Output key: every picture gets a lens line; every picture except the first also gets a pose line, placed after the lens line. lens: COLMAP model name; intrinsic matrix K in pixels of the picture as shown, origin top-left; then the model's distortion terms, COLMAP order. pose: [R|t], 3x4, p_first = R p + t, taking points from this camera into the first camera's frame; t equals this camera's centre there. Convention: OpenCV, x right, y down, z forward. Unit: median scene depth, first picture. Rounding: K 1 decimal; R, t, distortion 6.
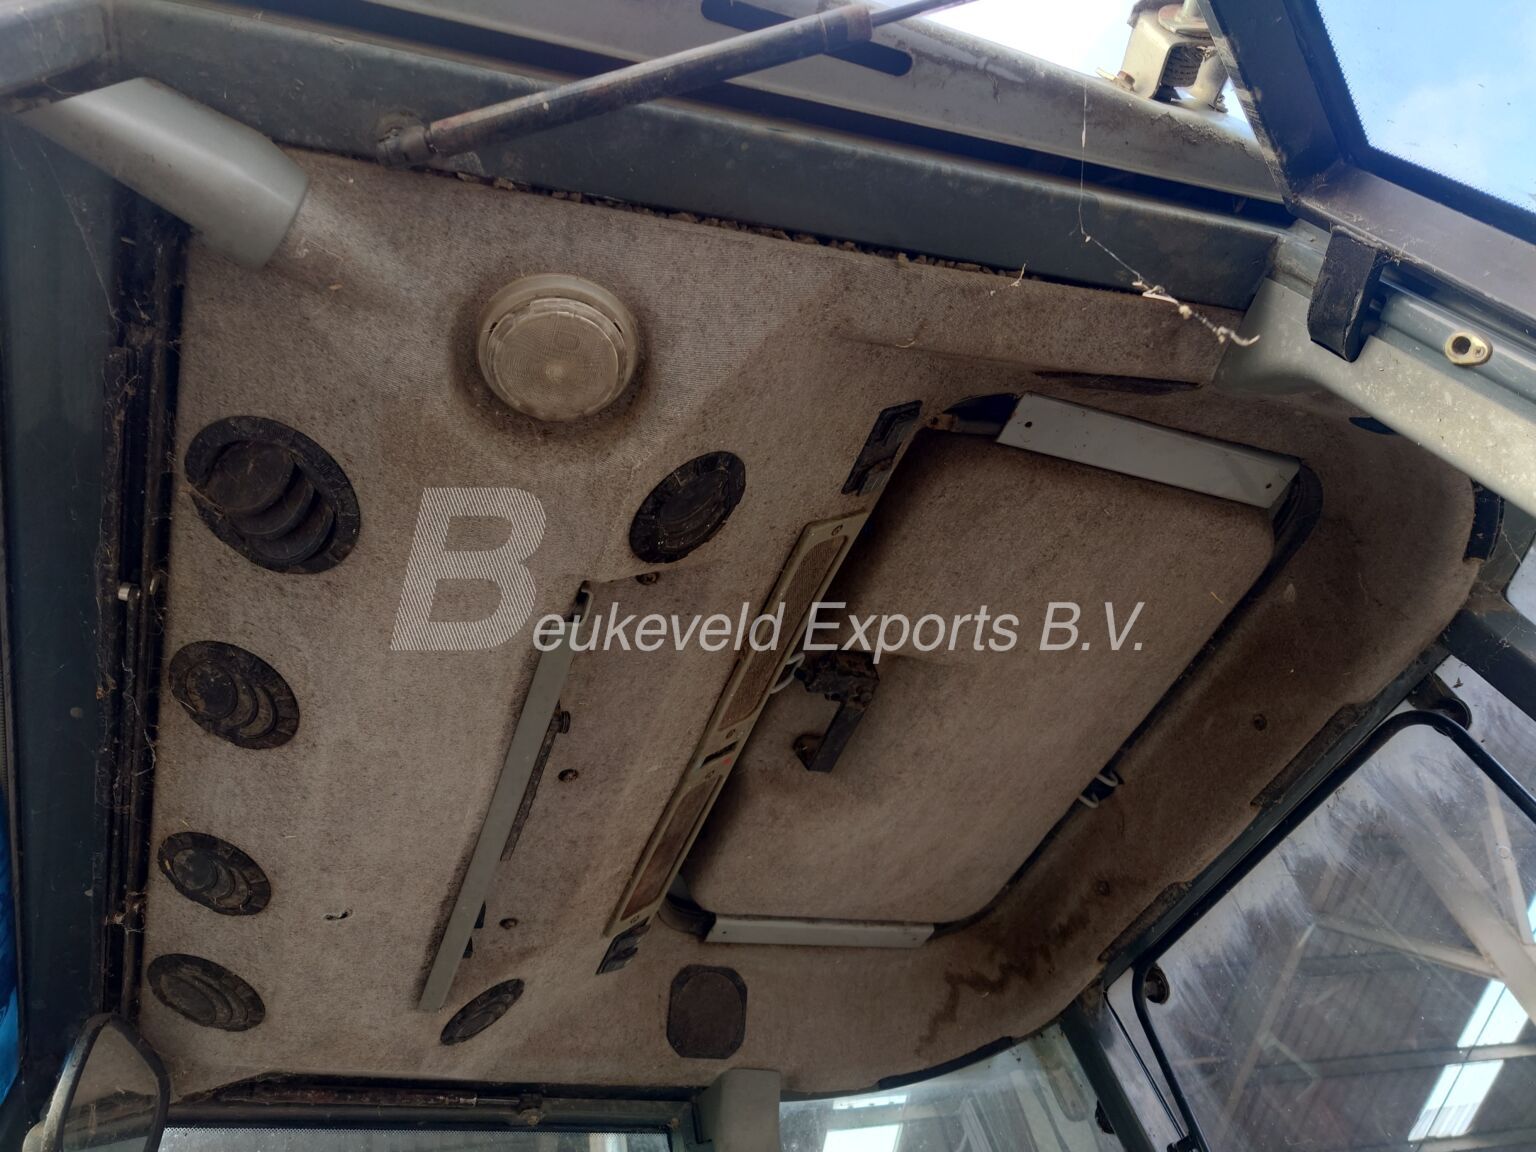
lens RADIAL K [[1102.2, 0, 768.0], [0, 1102.2, 576.0], [0, 0, 1]] dist [0.005557, 0.001921]
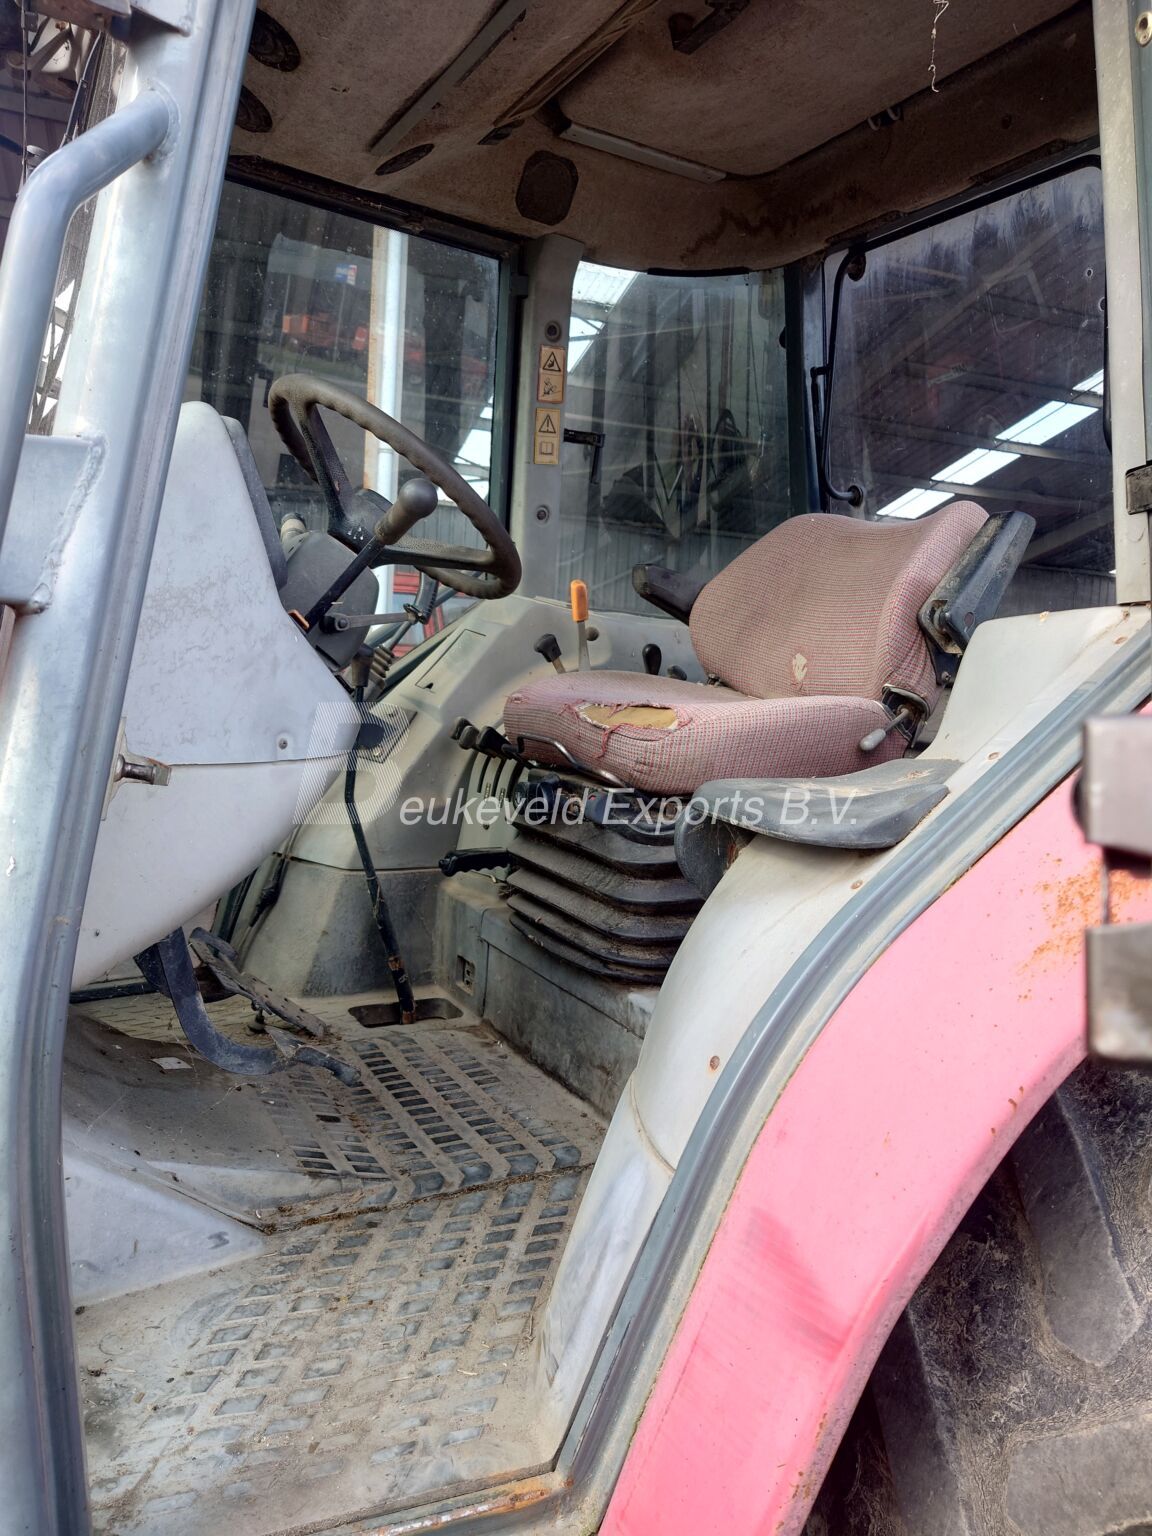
lens RADIAL K [[1102.2, 0, 576.0], [0, 1102.2, 768.0], [0, 0, 1]] dist [0.005557, 0.001921]
pose [[0.960595, 0.225334, 0.162735, -0.081979], [-0.264442, 0.560572, 0.784748, -0.290595], [0.085606, -0.796858, 0.598071, -0.395866]]
